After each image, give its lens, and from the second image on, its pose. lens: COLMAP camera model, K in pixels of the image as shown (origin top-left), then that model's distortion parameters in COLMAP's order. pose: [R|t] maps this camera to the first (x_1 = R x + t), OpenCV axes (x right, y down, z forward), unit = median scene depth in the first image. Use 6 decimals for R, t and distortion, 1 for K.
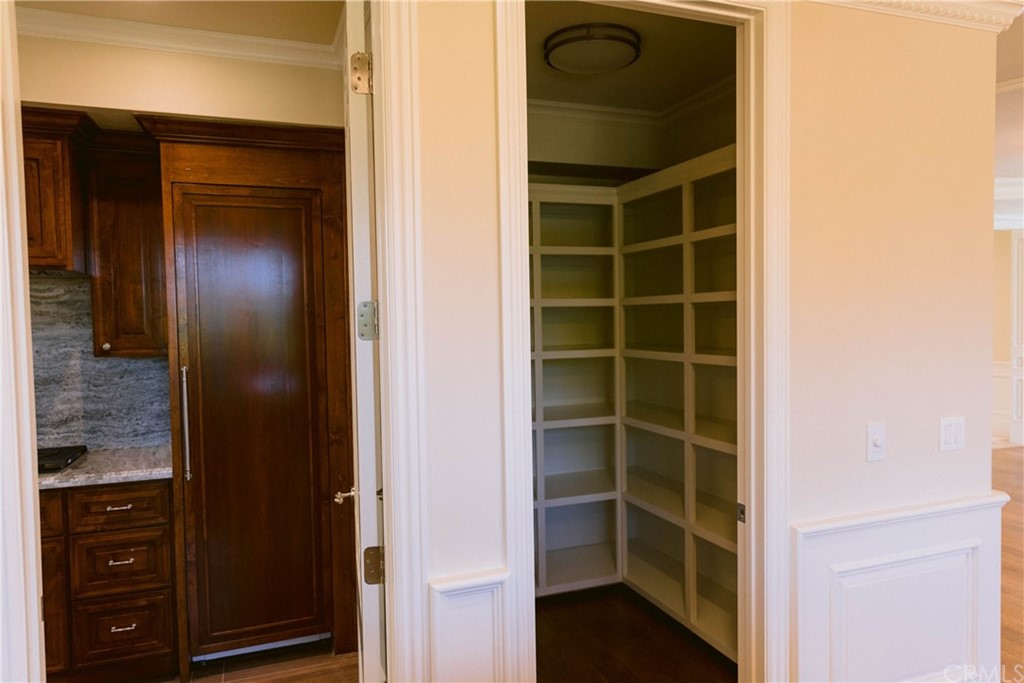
lens RADIAL K [[688.2, 0, 512.6], [0, 688.2, 345.1], [0, 0, 1]] dist [0.008624, -0.010687]
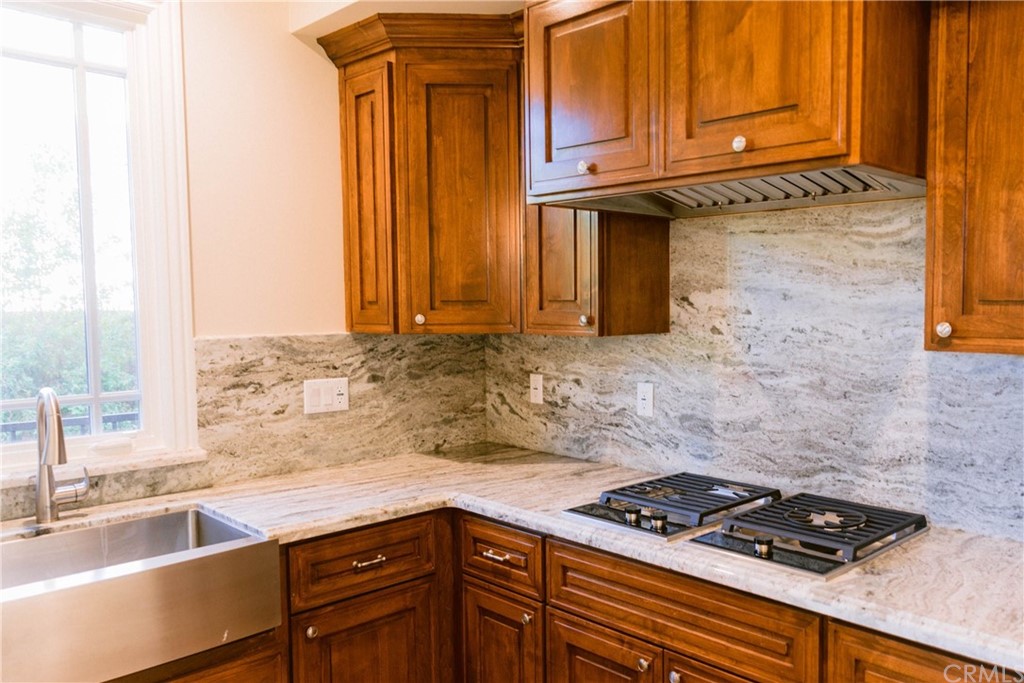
lens RADIAL K [[866.8, 0, 510.6], [0, 866.8, 344.9], [0, 0, 1]] dist [-0.113181, 0.088032]
pose [[0.395799, 0.066184, -0.915949, -0.162481], [-0.037988, 0.997726, 0.055677, -0.007492], [0.917551, 0.012758, 0.397413, 0.452253]]
